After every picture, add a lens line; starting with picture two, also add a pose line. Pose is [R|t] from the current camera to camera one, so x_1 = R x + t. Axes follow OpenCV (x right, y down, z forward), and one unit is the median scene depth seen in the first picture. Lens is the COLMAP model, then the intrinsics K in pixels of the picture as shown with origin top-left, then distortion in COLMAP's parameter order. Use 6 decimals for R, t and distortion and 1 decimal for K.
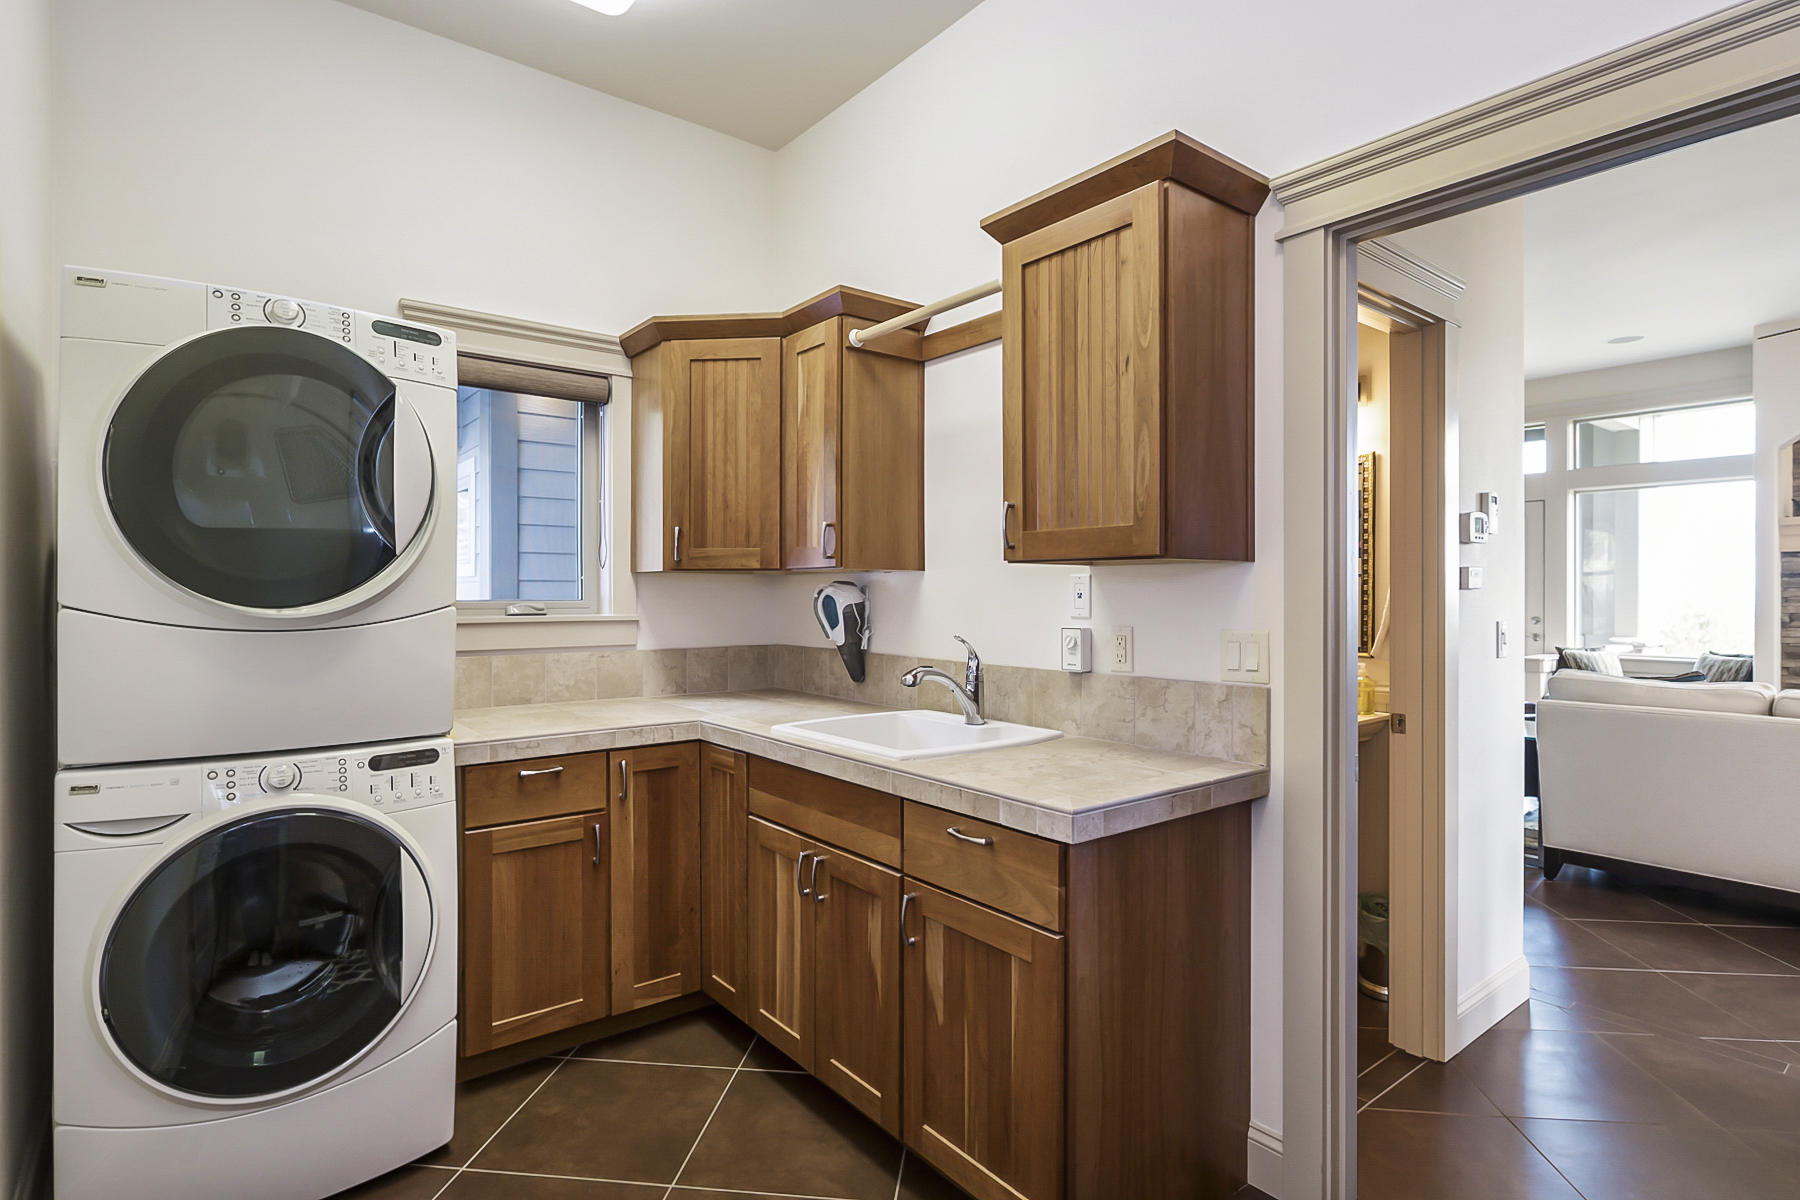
lens RADIAL K [[910.2, 0, 903.9], [0, 910.2, 593.6], [0, 0, 1]] dist [-0.014647, 0.007596]
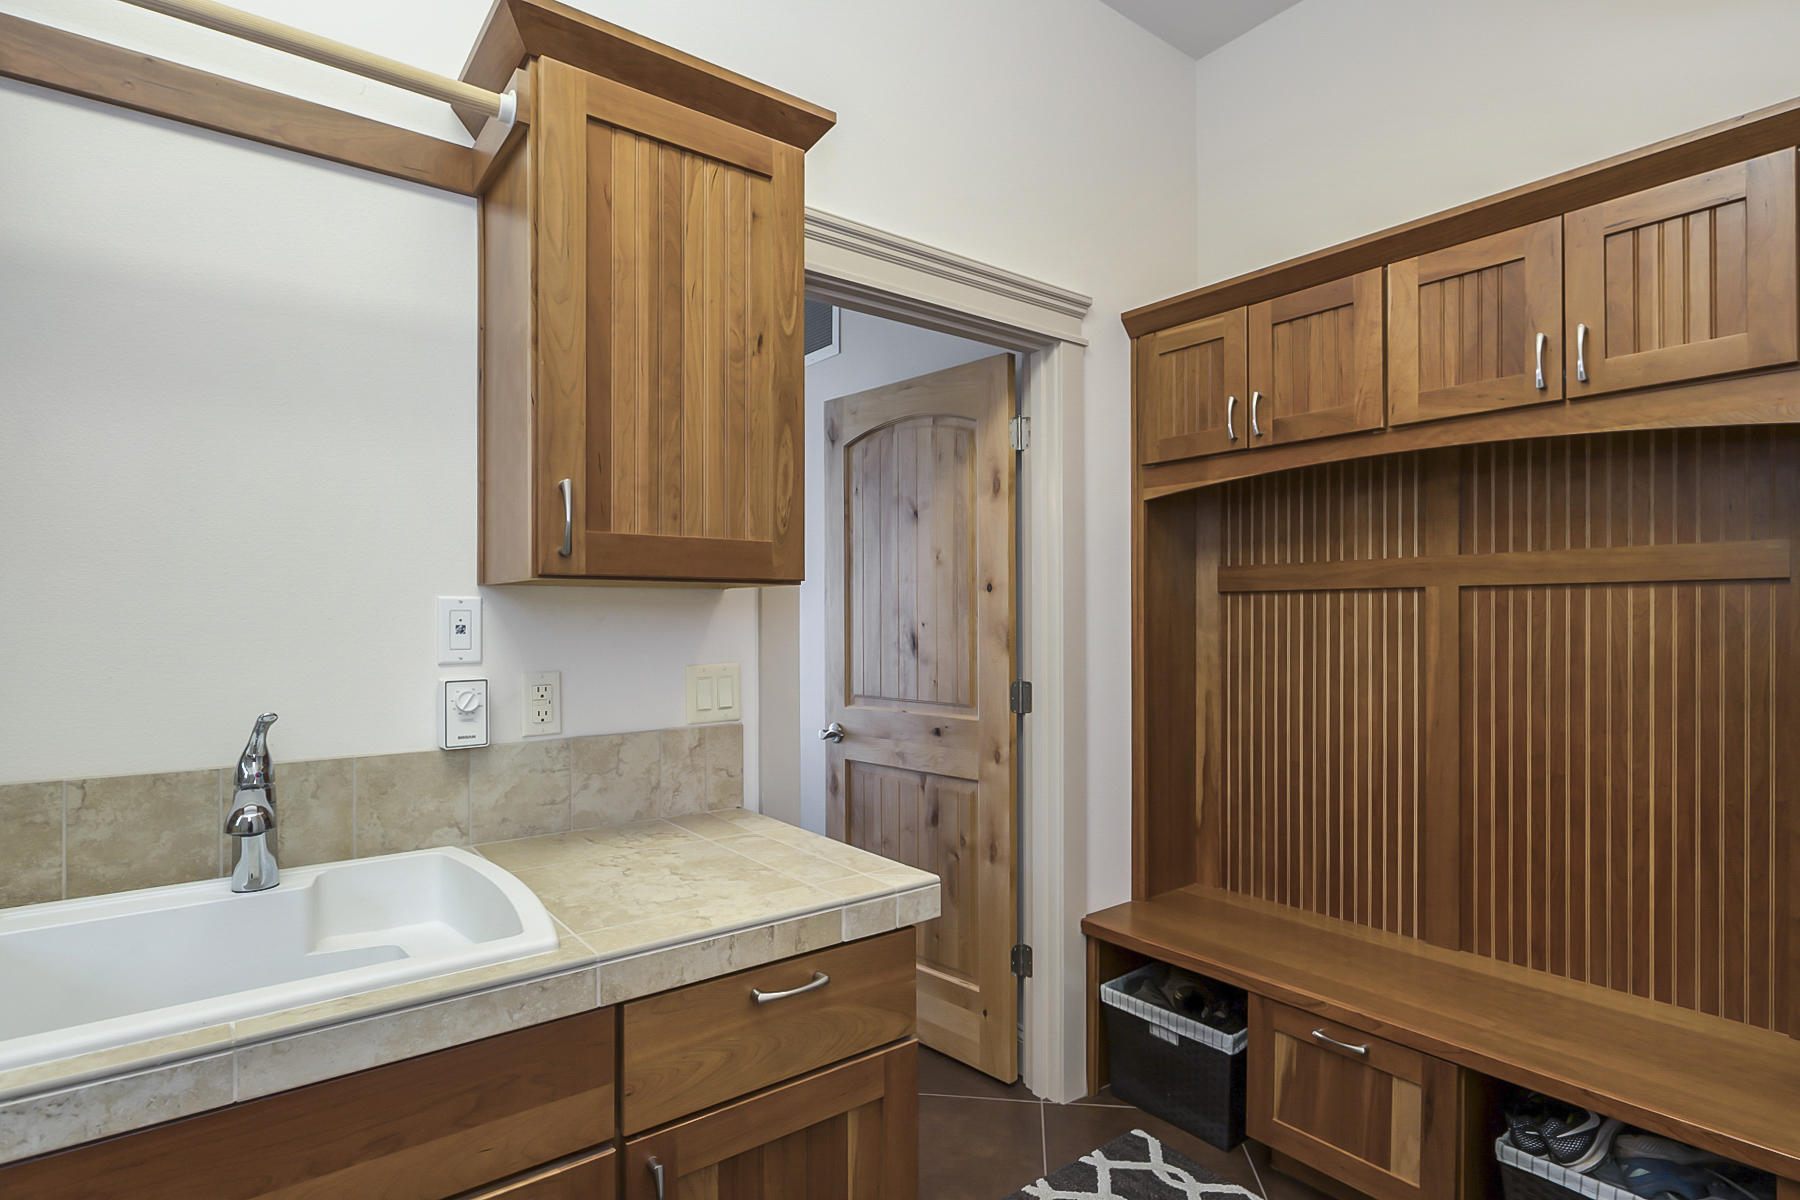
lens RADIAL K [[910.2, 0, 903.6], [0, 910.2, 617.5], [0, 0, 1]] dist [-0.014647, 0.007596]
pose [[0.002936, 0.001586, 0.999994, -0.510485], [0.004175, 0.999990, -0.001599, -0.004173], [-0.999987, 0.004179, 0.002929, 0.776369]]
